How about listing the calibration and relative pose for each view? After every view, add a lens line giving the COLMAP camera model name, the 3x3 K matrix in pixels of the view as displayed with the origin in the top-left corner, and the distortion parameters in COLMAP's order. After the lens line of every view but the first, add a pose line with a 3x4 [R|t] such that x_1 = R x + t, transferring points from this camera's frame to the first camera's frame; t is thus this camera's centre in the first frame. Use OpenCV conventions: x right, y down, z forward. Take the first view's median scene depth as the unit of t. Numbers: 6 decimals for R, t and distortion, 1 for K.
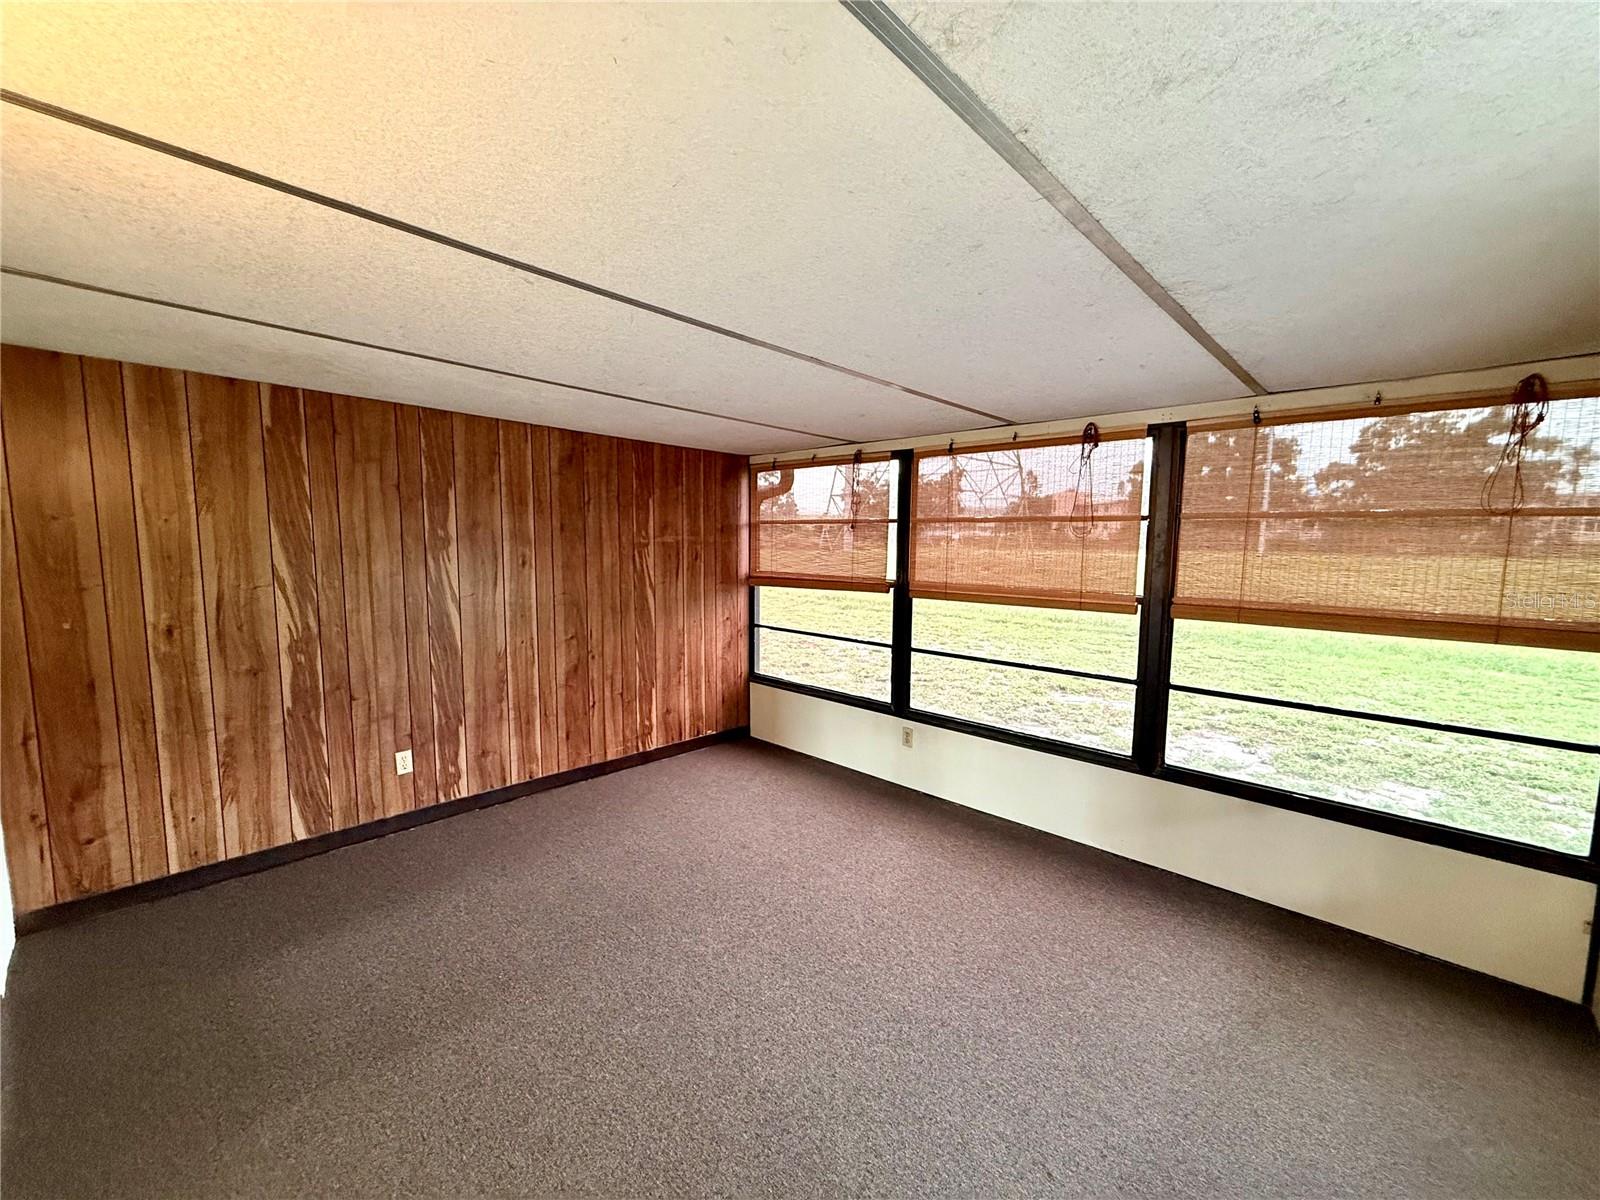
lens RADIAL K [[644.0, 0, 793.2], [0, 644.0, 607.1], [0, 0, 1]] dist [0.002545, 0.000598]
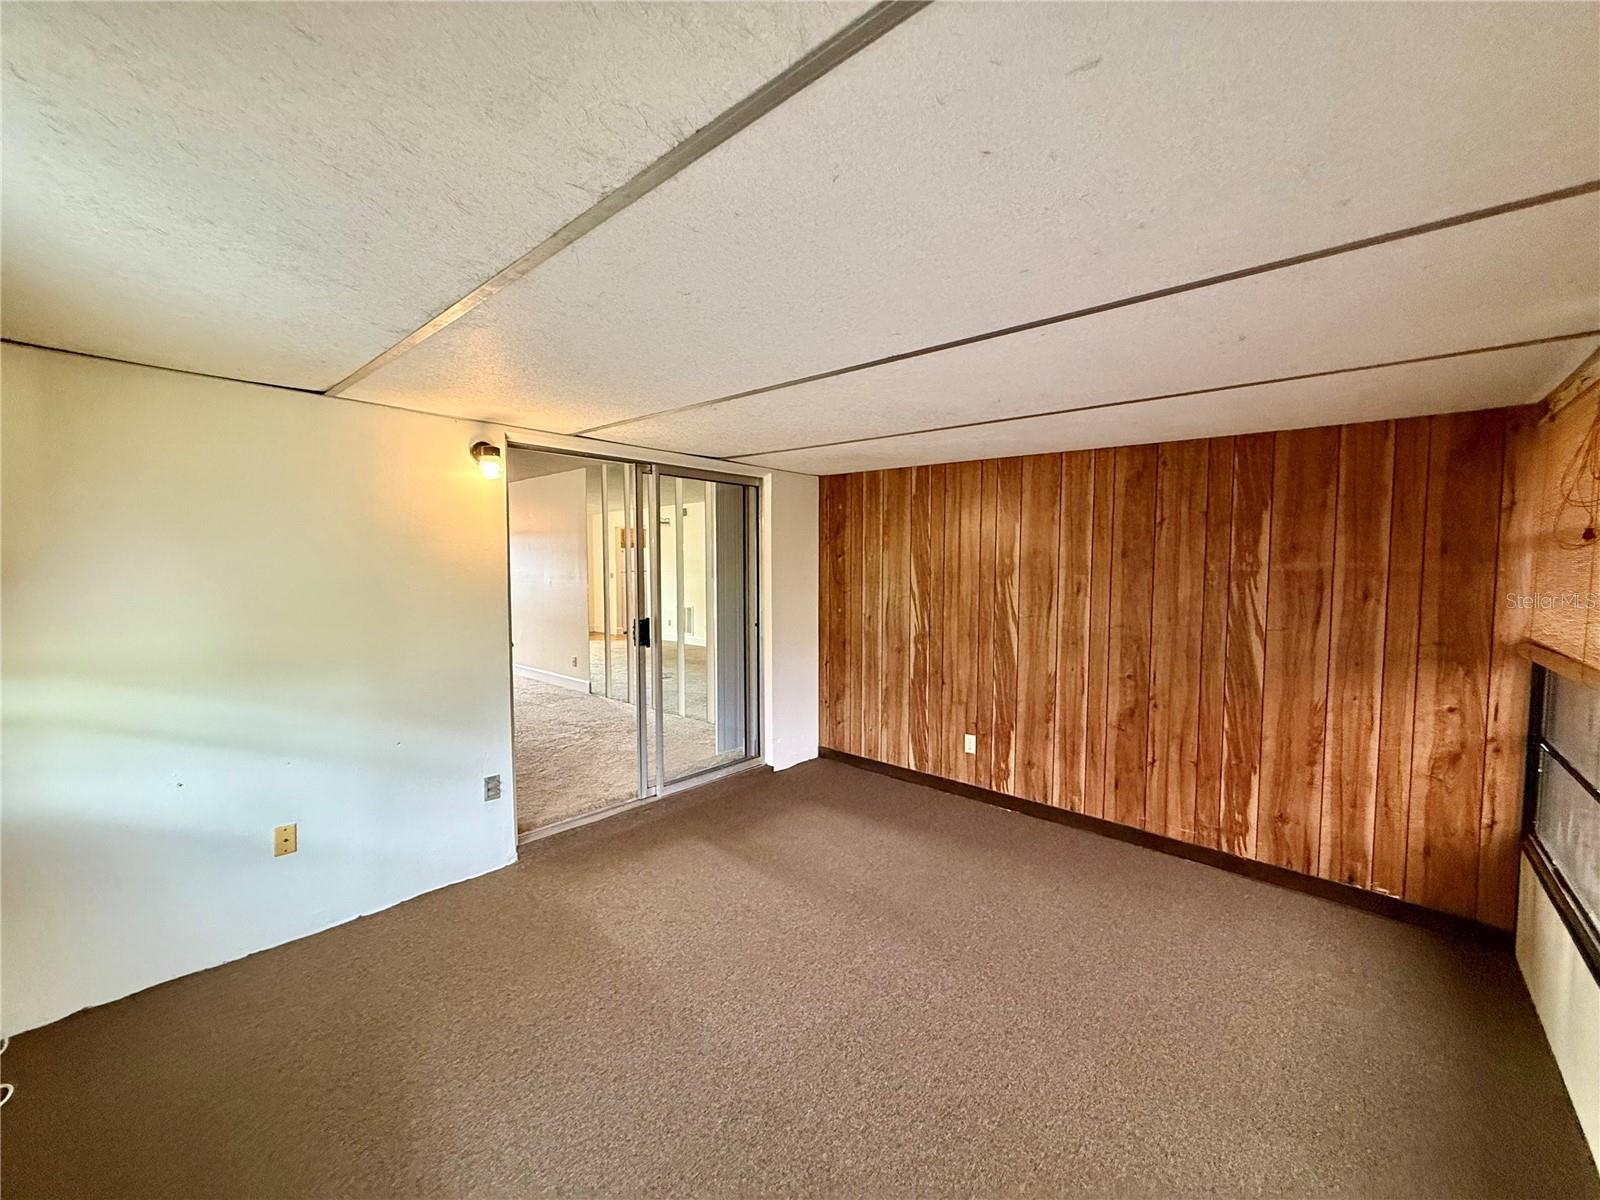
lens RADIAL K [[639.8, 0, 800.0], [0, 639.8, 600.0], [0, 0, 1]] dist [0.000093, -0.000033]
pose [[0.033650, 0.056763, -0.997820, 0.537055], [-0.102580, 0.993309, 0.053047, -0.060585], [0.994155, 0.100571, 0.039247, 0.522814]]
